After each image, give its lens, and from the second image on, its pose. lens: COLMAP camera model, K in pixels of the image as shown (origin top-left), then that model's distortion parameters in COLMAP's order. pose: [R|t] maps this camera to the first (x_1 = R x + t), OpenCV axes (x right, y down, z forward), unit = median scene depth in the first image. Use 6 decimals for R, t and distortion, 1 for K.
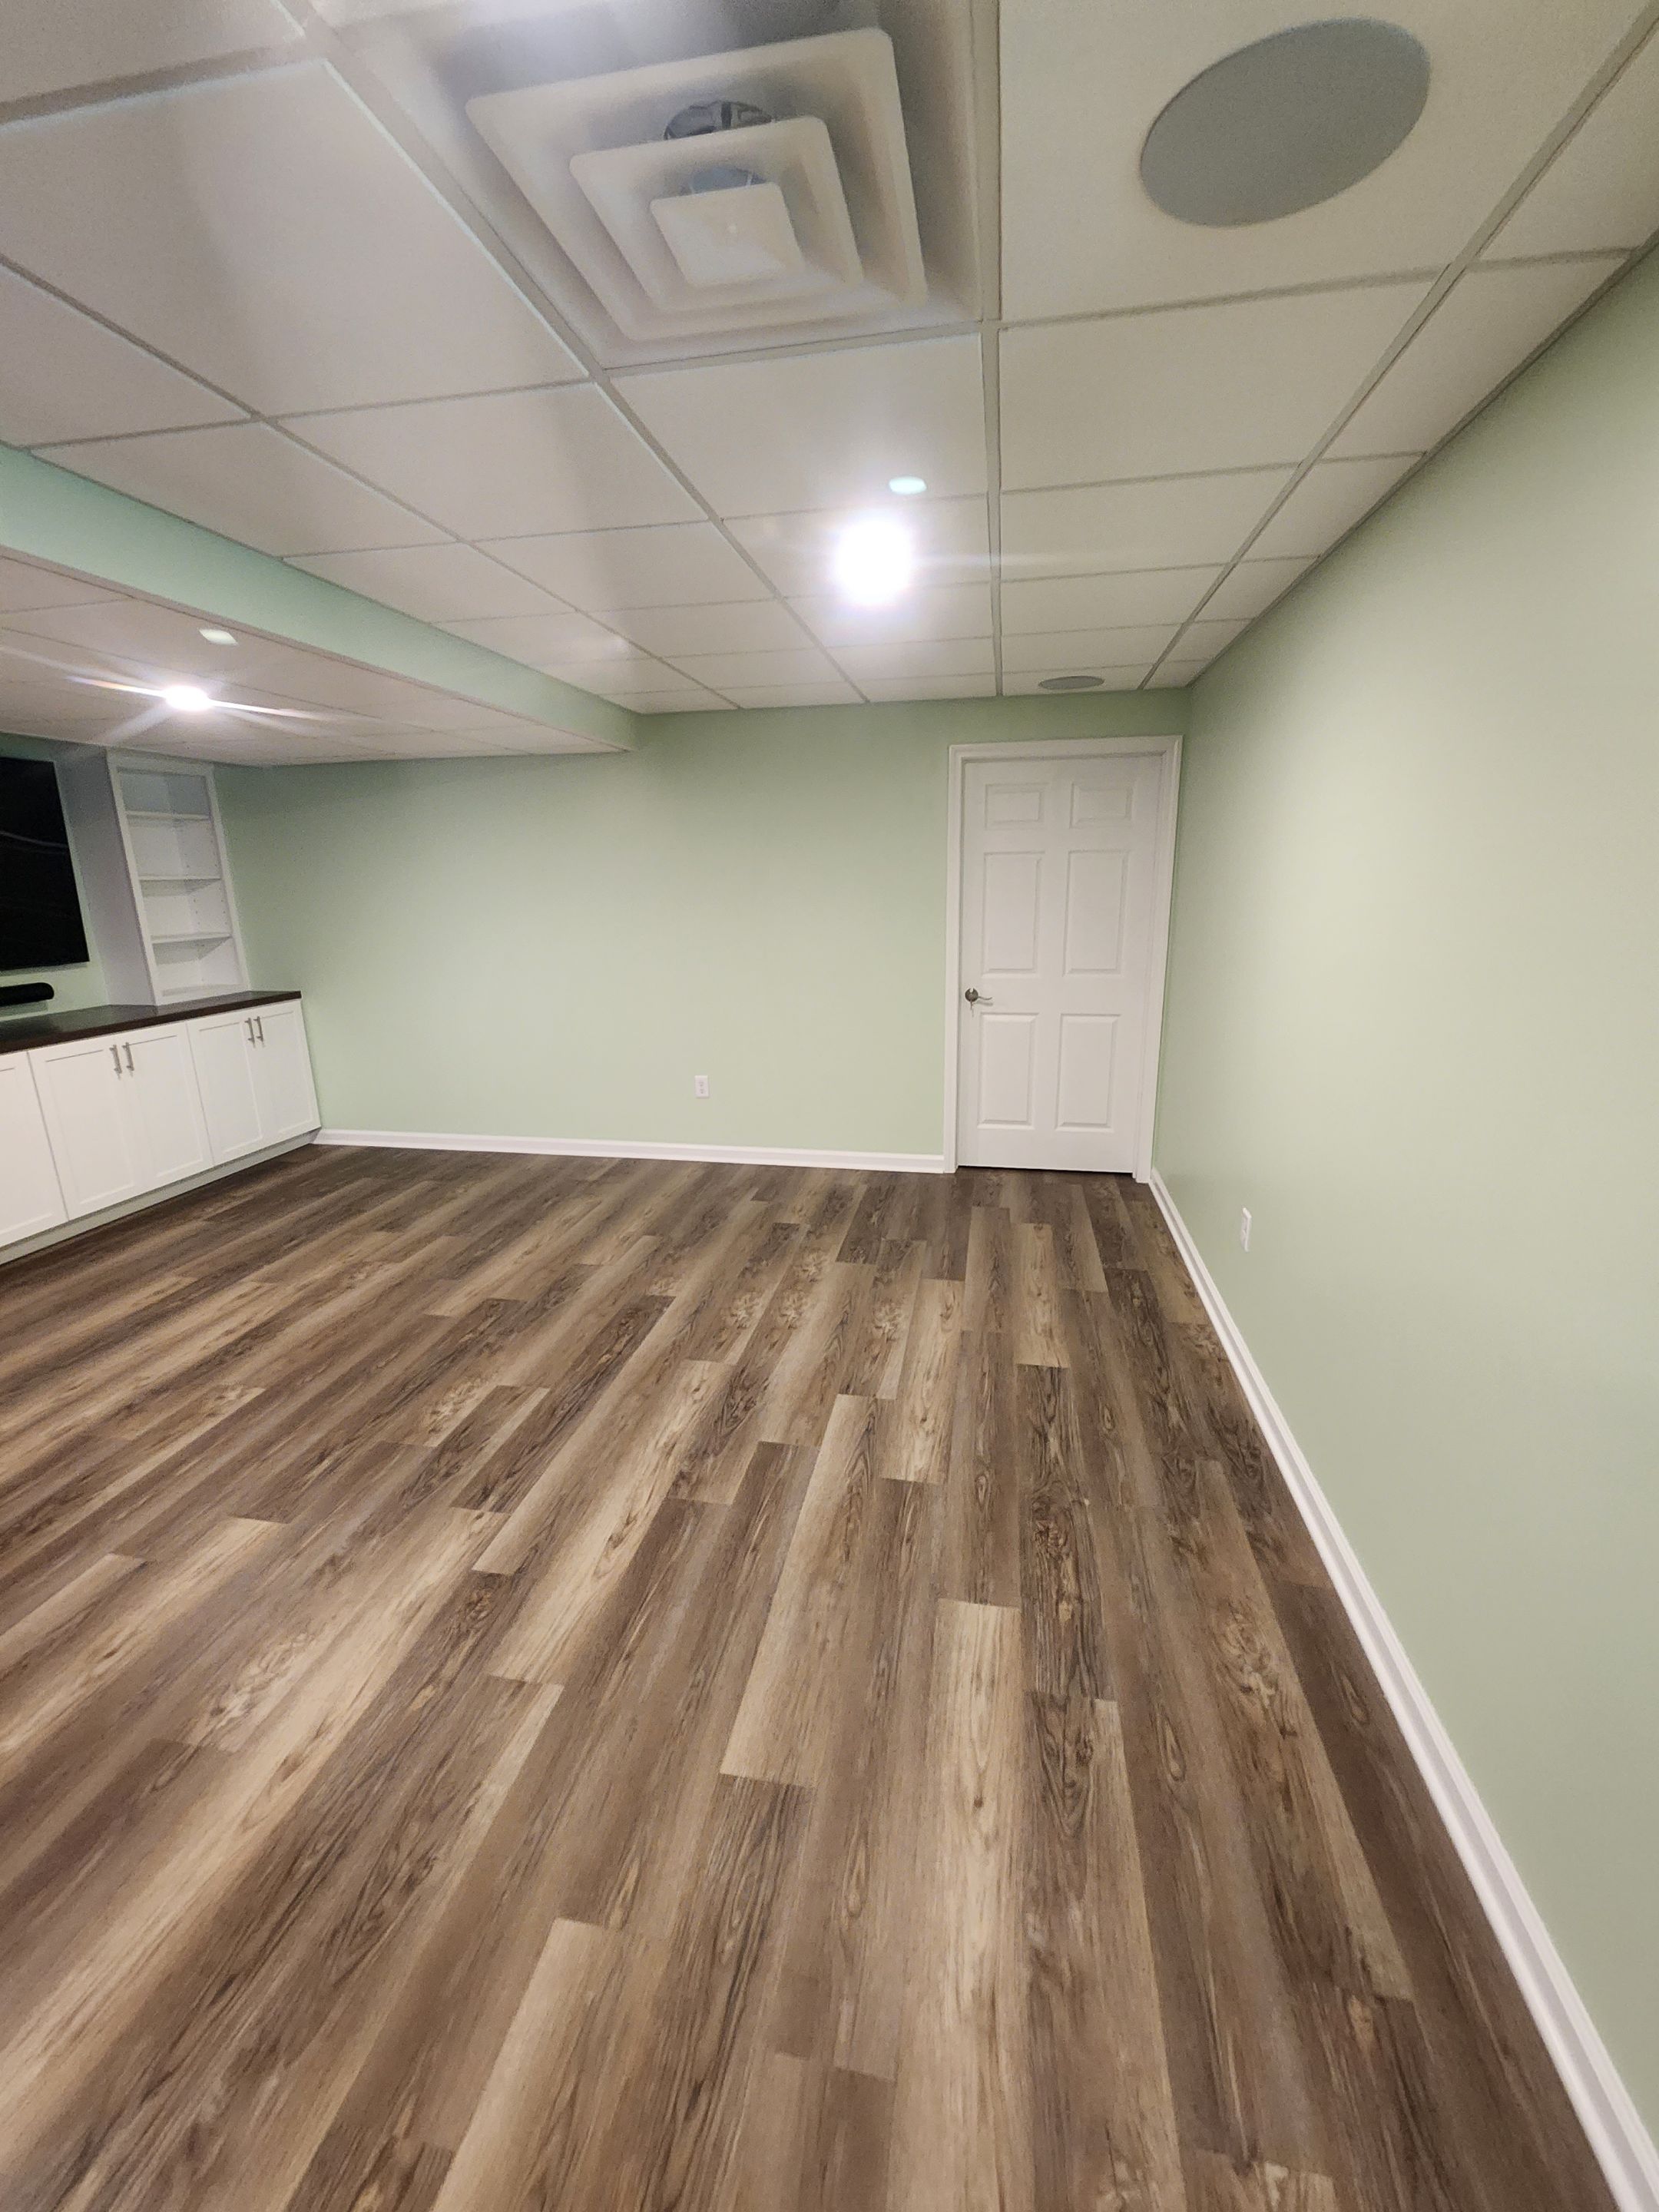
lens RADIAL K [[901.6, 0, 840.1], [0, 901.6, 1088.3], [0, 0, 1]] dist [0.000779, -0.003207]
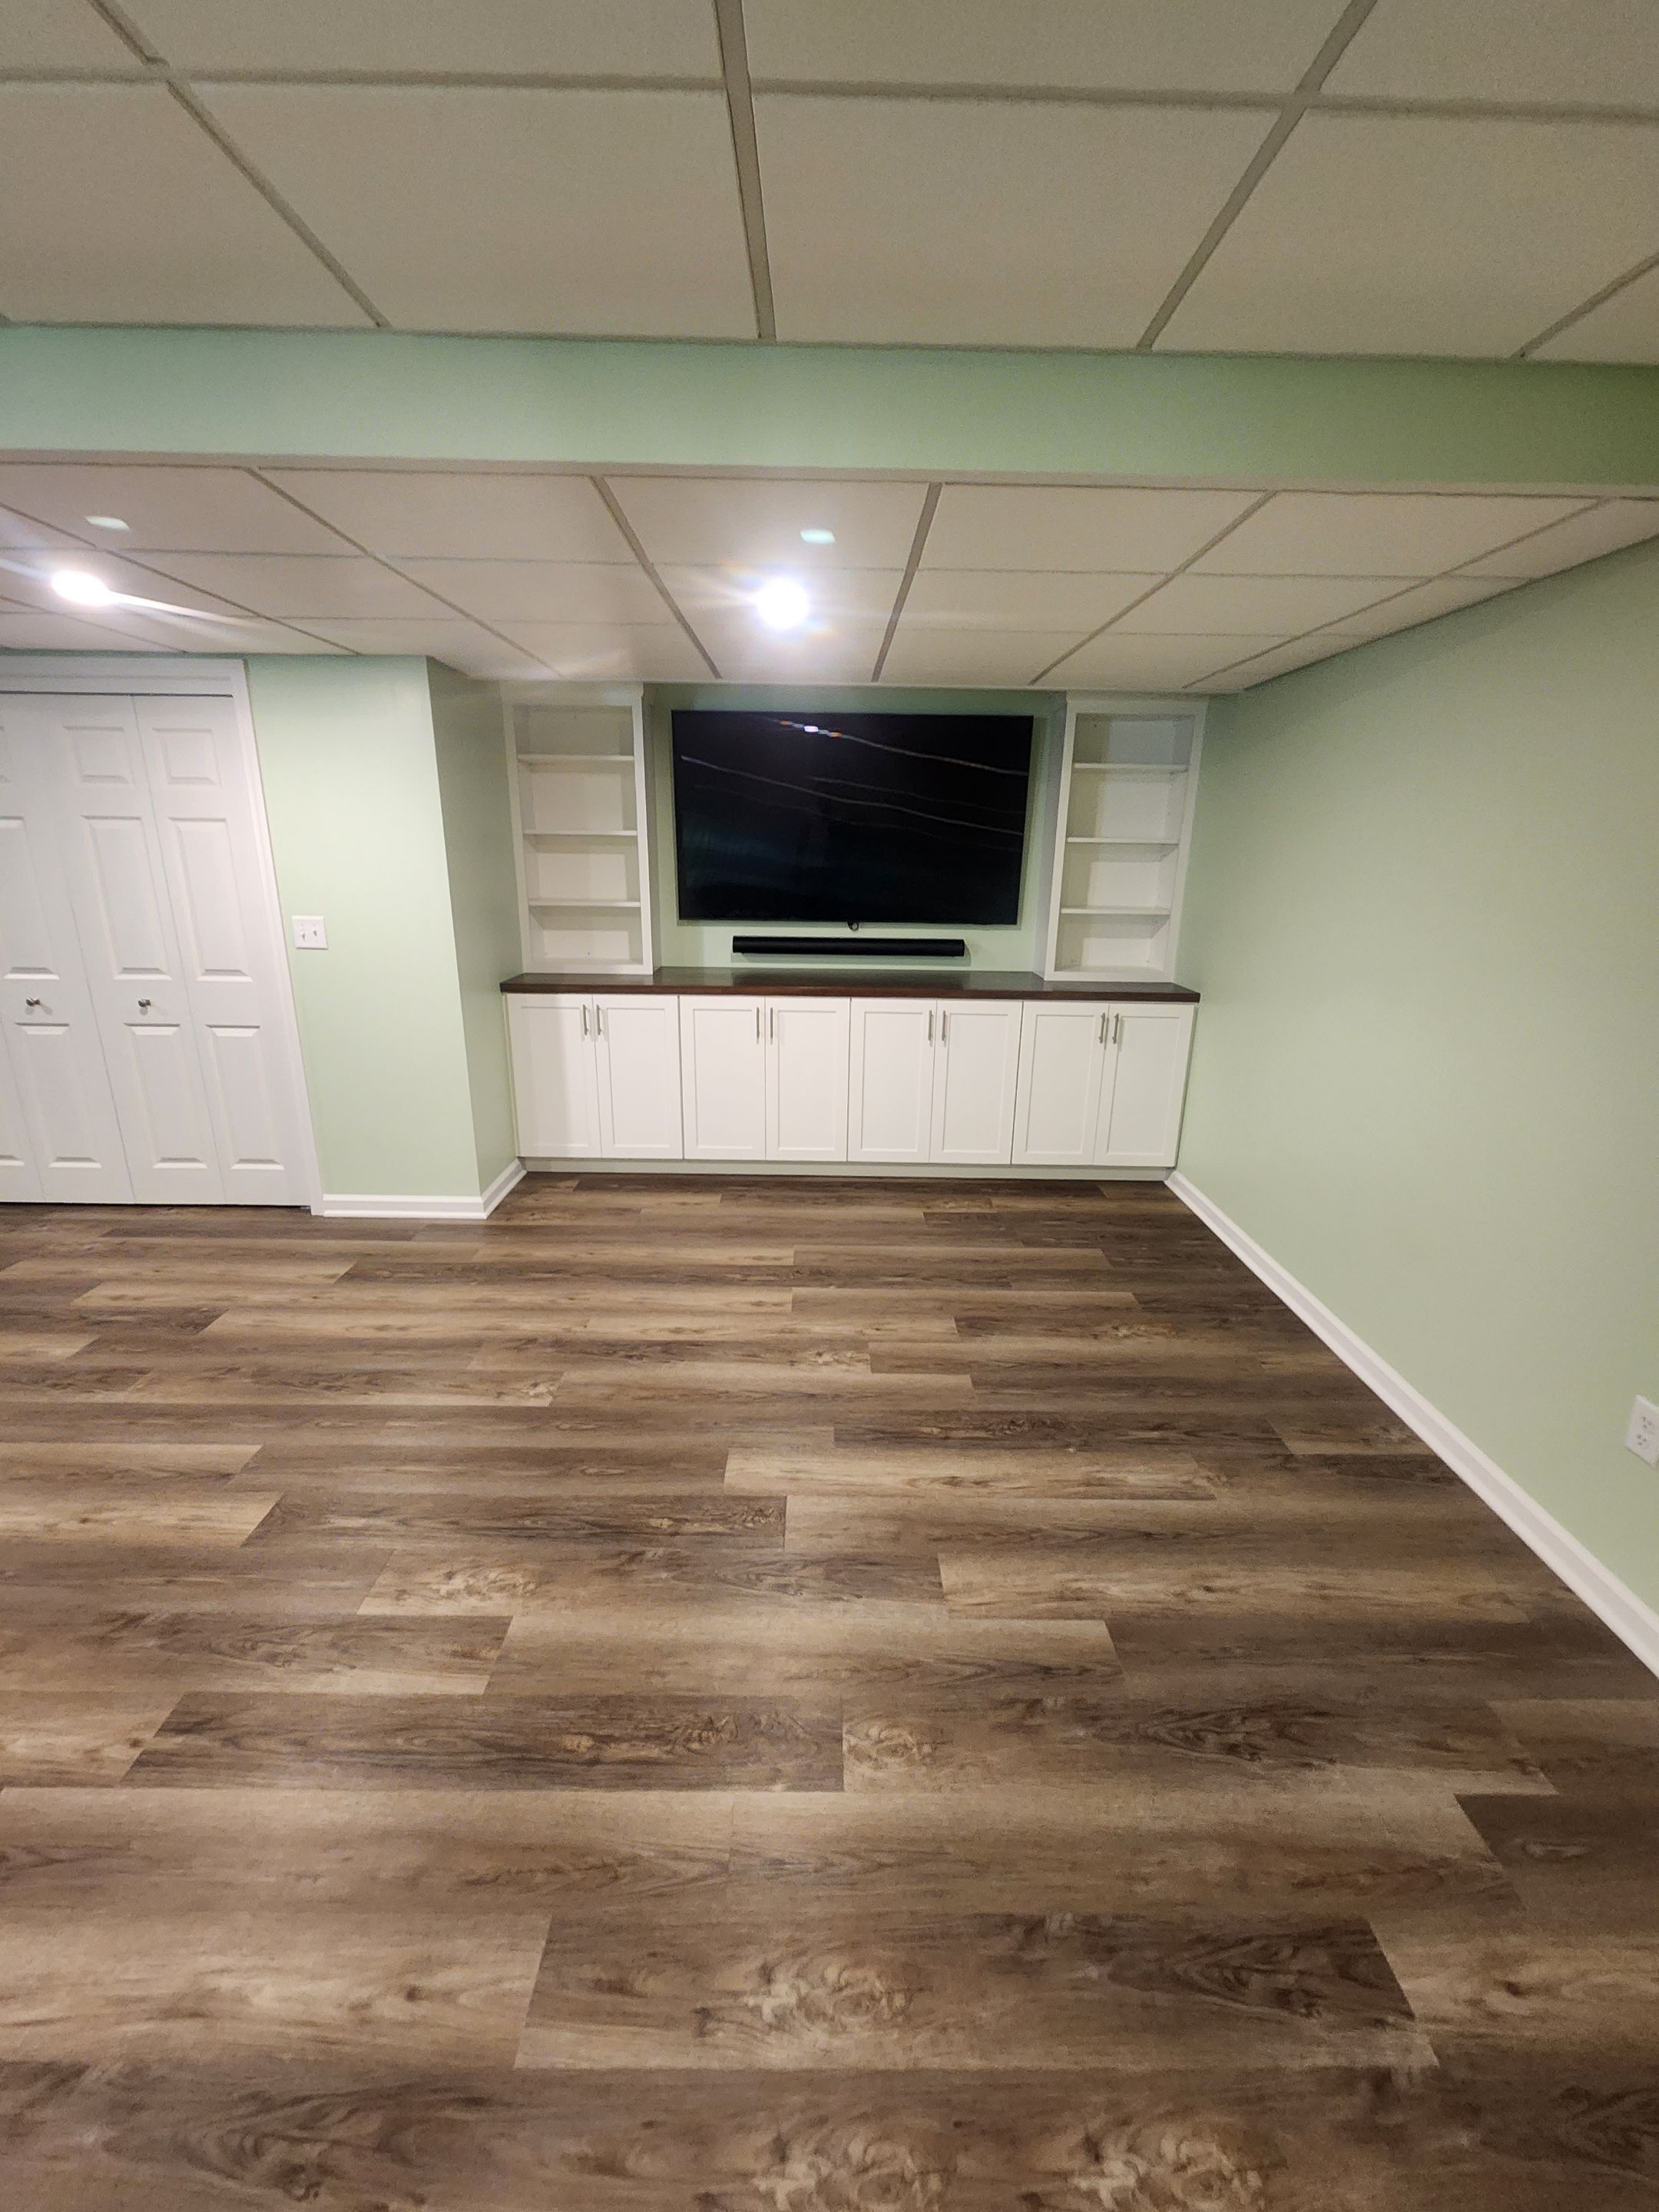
lens RADIAL K [[901.6, 0, 833.5], [0, 901.6, 1097.2], [0, 0, 1]] dist [0.000779, -0.003207]
pose [[0.180019, 0.281674, -0.942472, 0.122812], [-0.250659, 0.939631, 0.232947, -0.169420], [0.951191, 0.194304, 0.239755, 0.725956]]
